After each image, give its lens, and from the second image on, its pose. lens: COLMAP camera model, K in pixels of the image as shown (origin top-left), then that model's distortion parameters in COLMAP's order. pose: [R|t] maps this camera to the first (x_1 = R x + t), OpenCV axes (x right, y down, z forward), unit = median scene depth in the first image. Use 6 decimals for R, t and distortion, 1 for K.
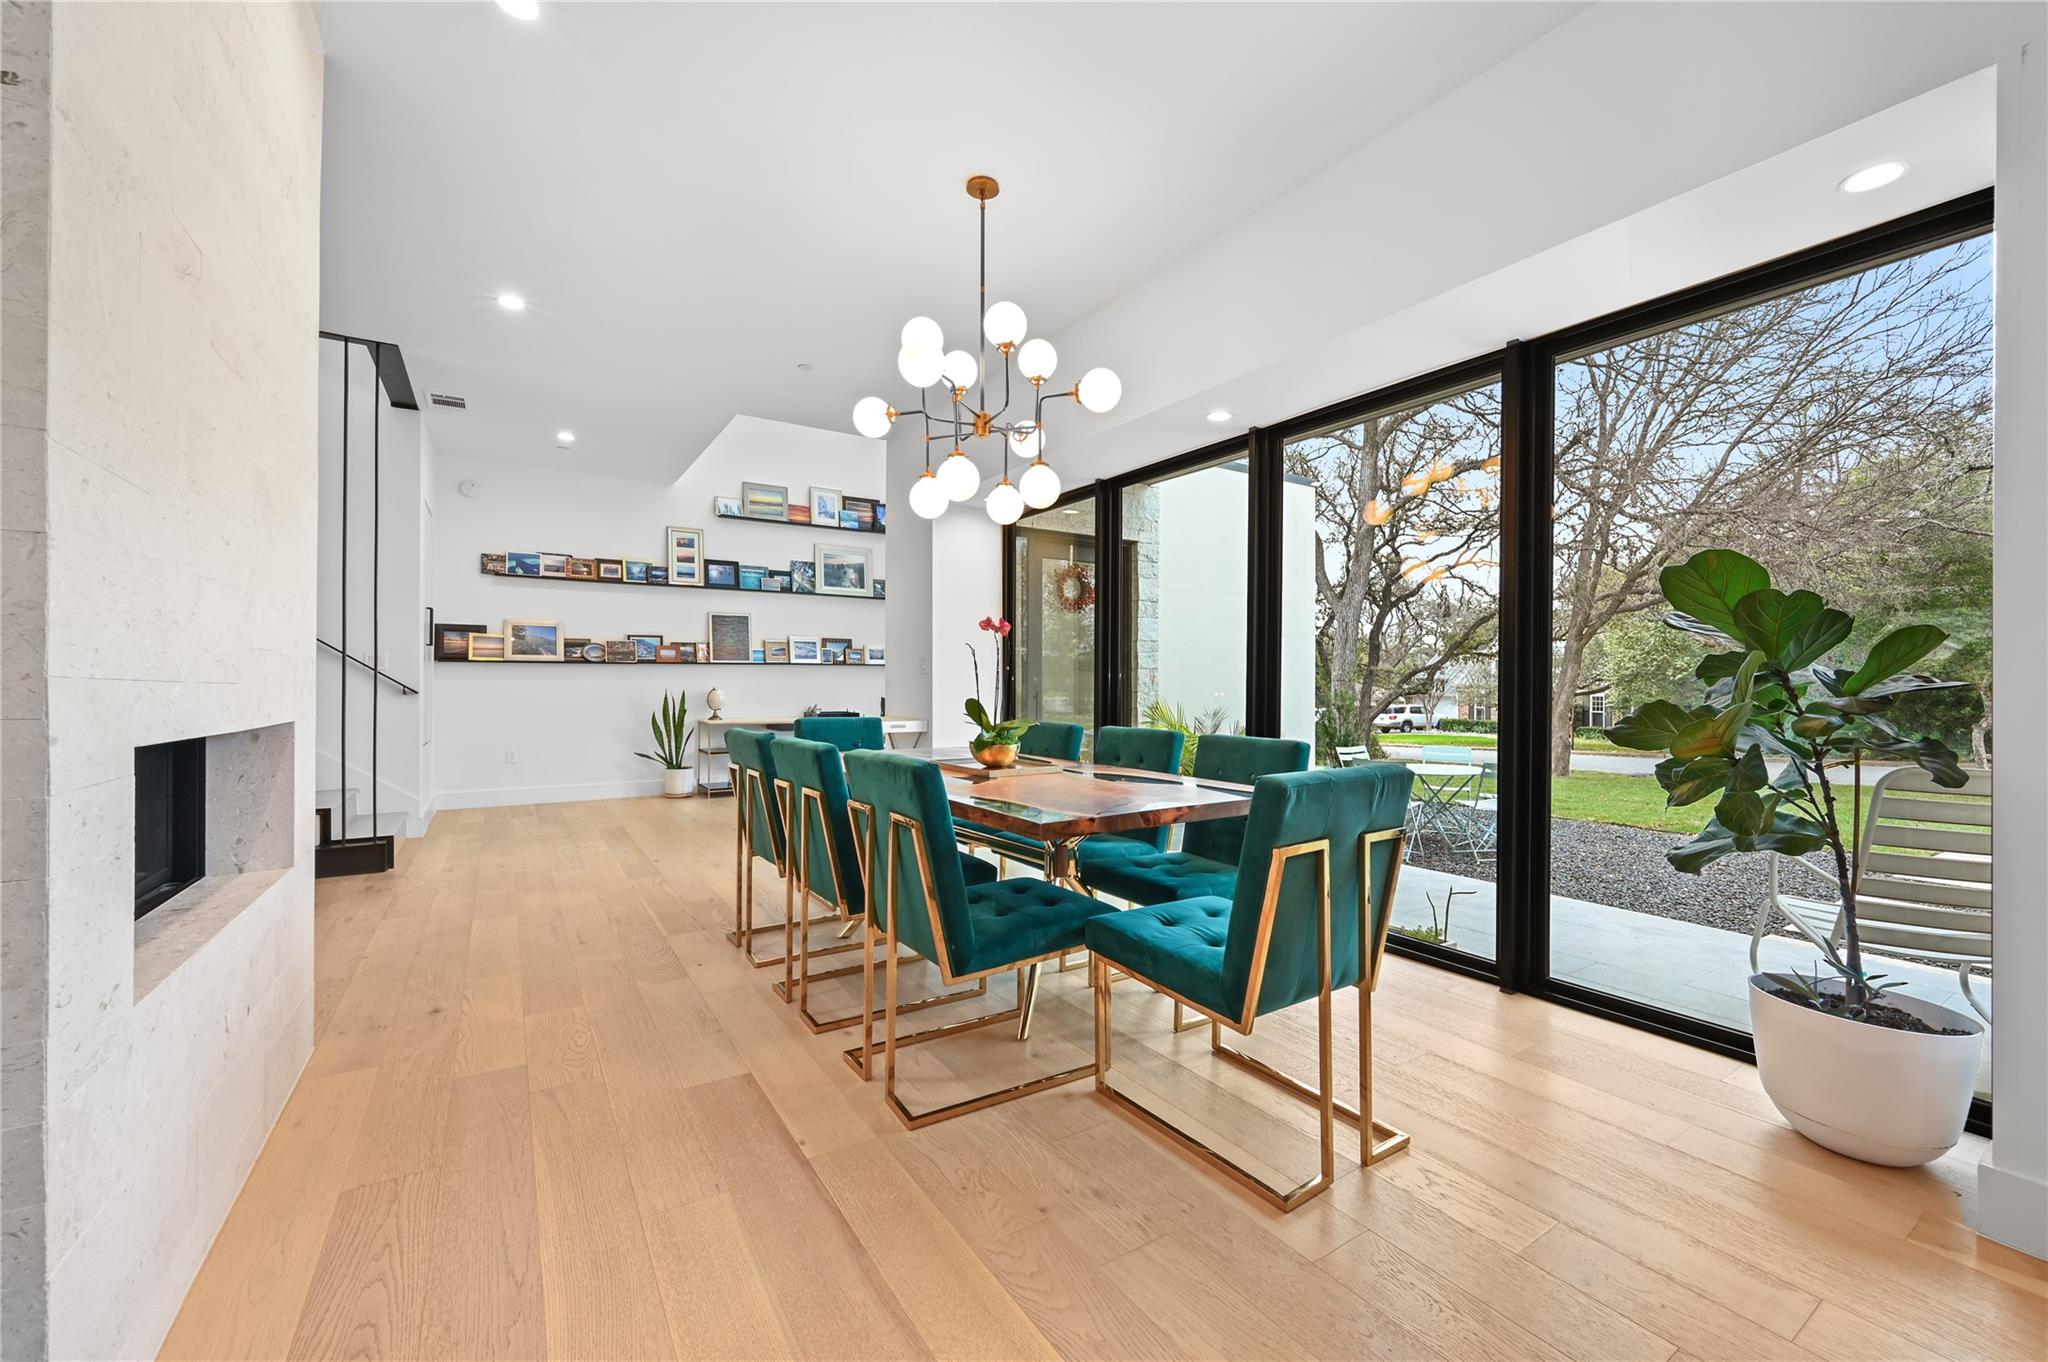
lens RADIAL K [[807.0, 0, 1037.7], [0, 807.0, 679.7], [0, 0, 1]] dist [-0.010232, -0.000100]
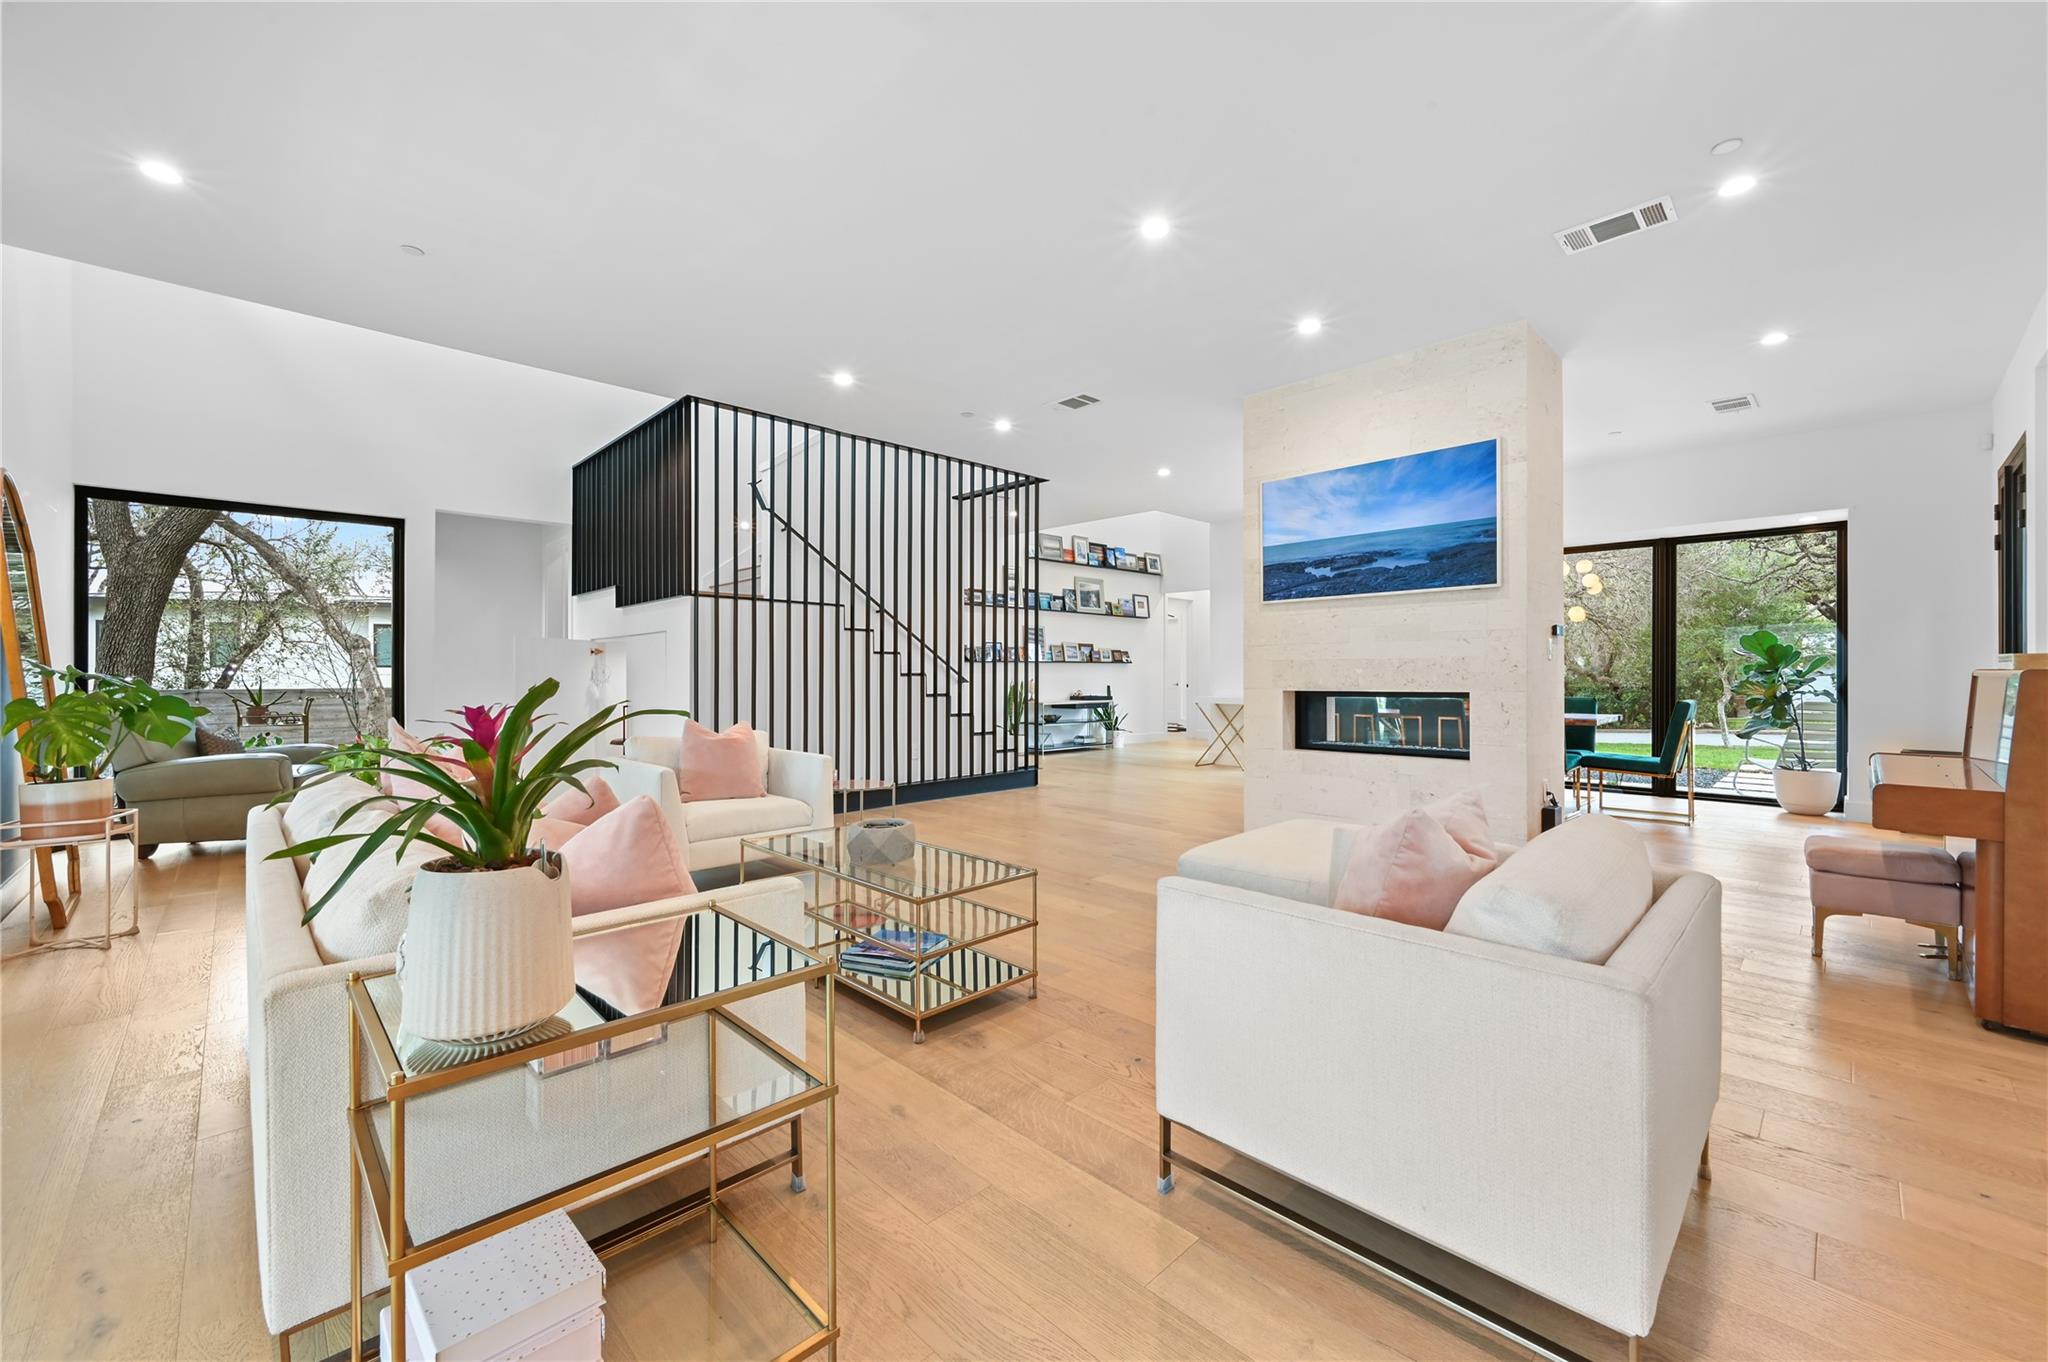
lens RADIAL K [[807.0, 0, 1029.1], [0, 807.0, 677.9], [0, 0, 1]] dist [-0.010232, -0.000100]
pose [[0.978192, -0.001369, 0.207696, -0.671713], [0.000181, 0.999984, 0.005738, 0.000246], [-0.207701, -0.005575, 0.978177, -0.374623]]
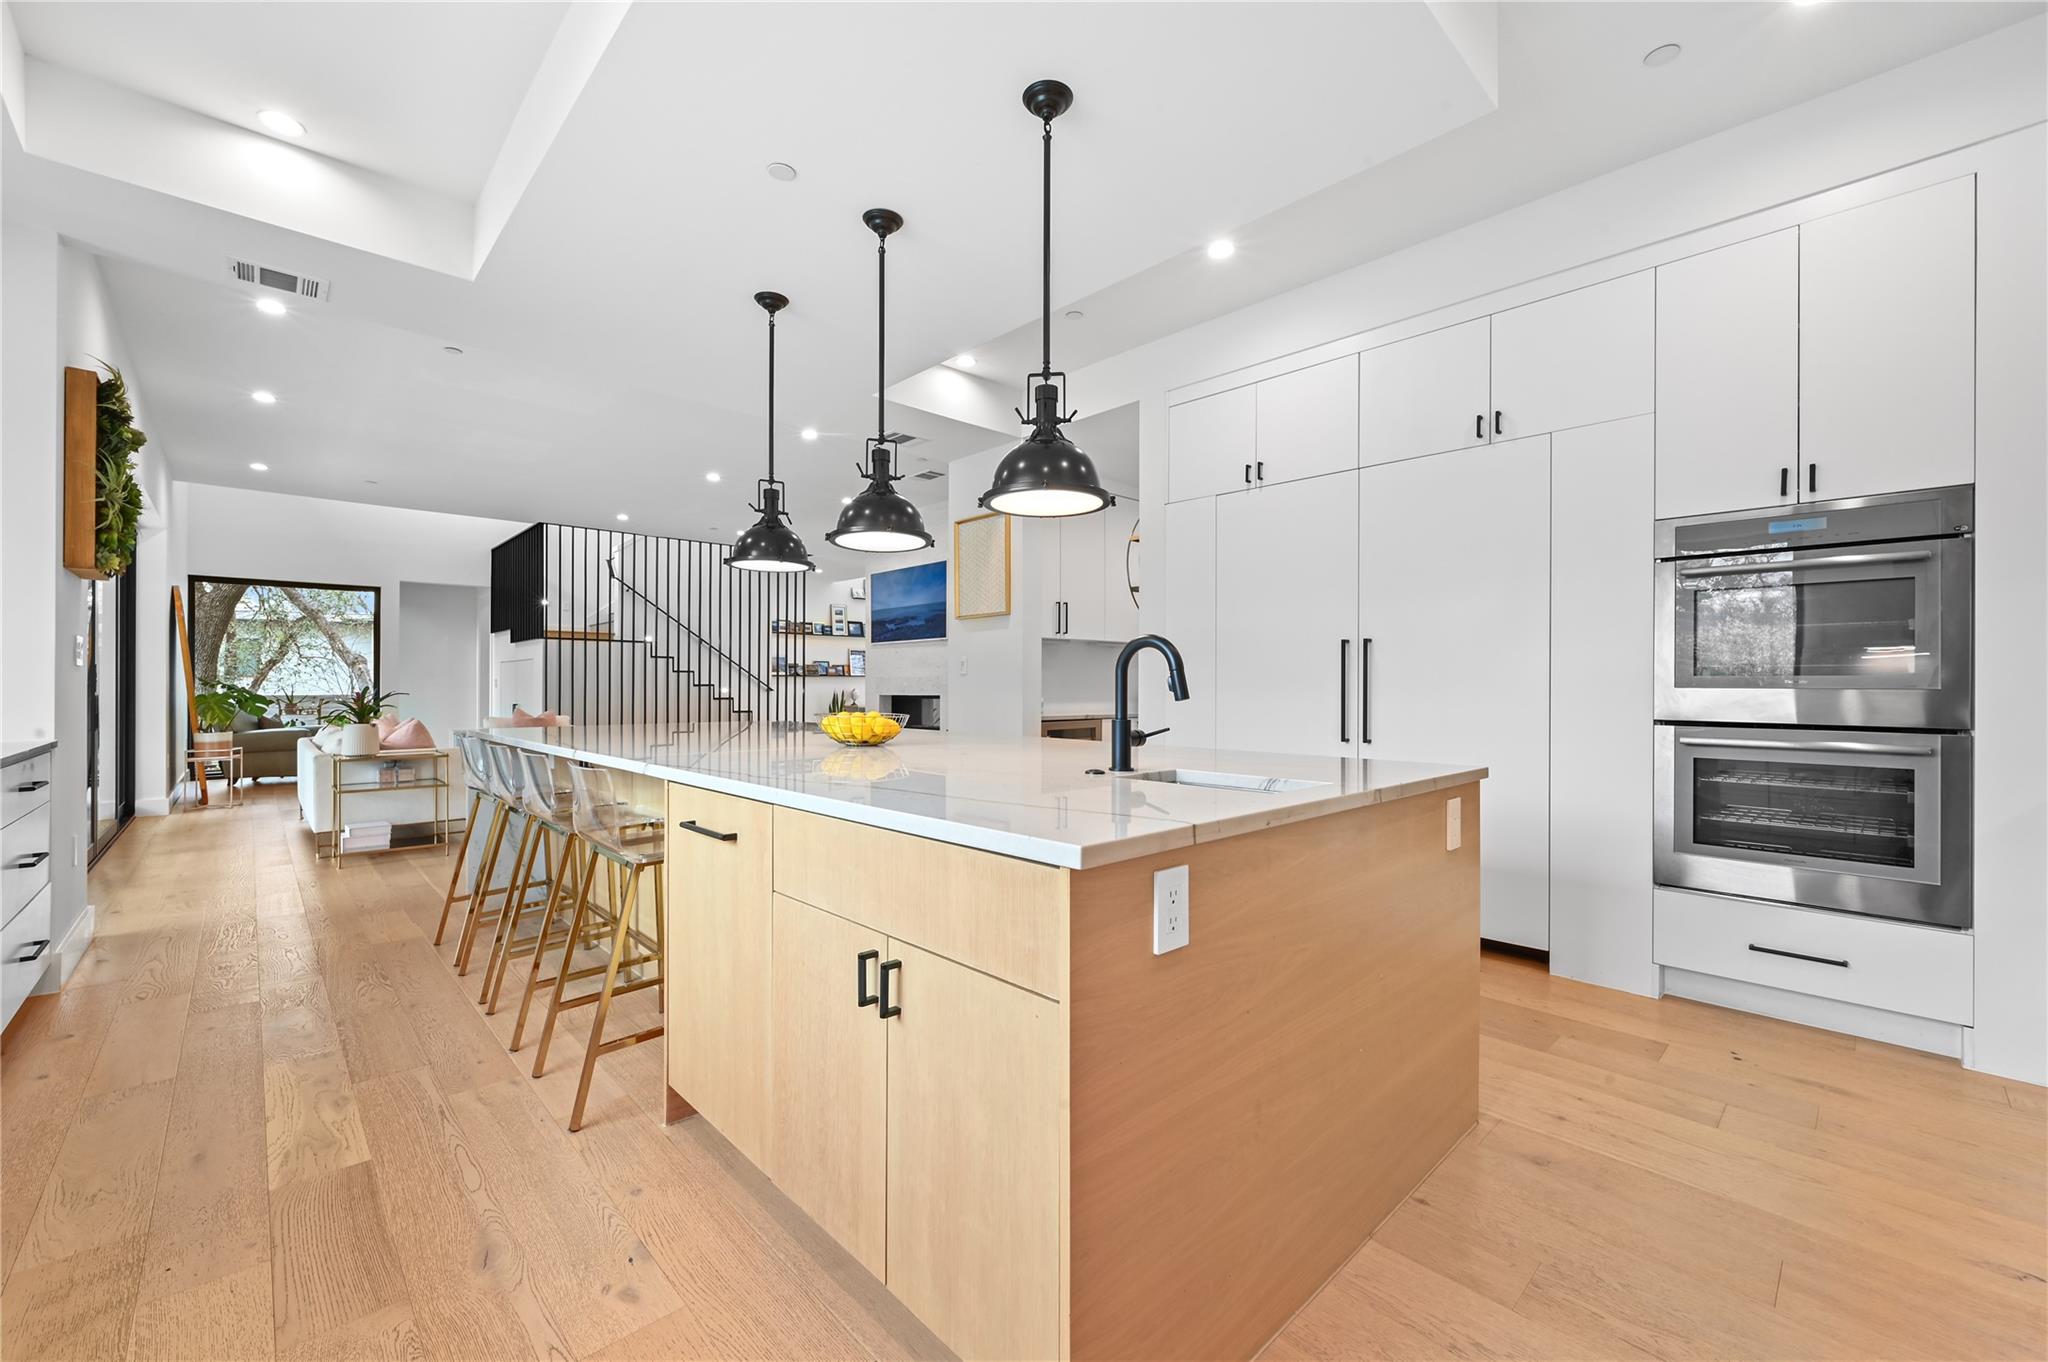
lens RADIAL K [[807.0, 0, 1013.0], [0, 807.0, 682.8], [0, 0, 1]] dist [-0.010232, -0.000100]
pose [[0.981914, 0.002330, 0.189312, -0.373011], [-0.001899, 0.999995, -0.002458, -0.000346], [-0.189316, 0.002054, 0.981914, -0.895795]]
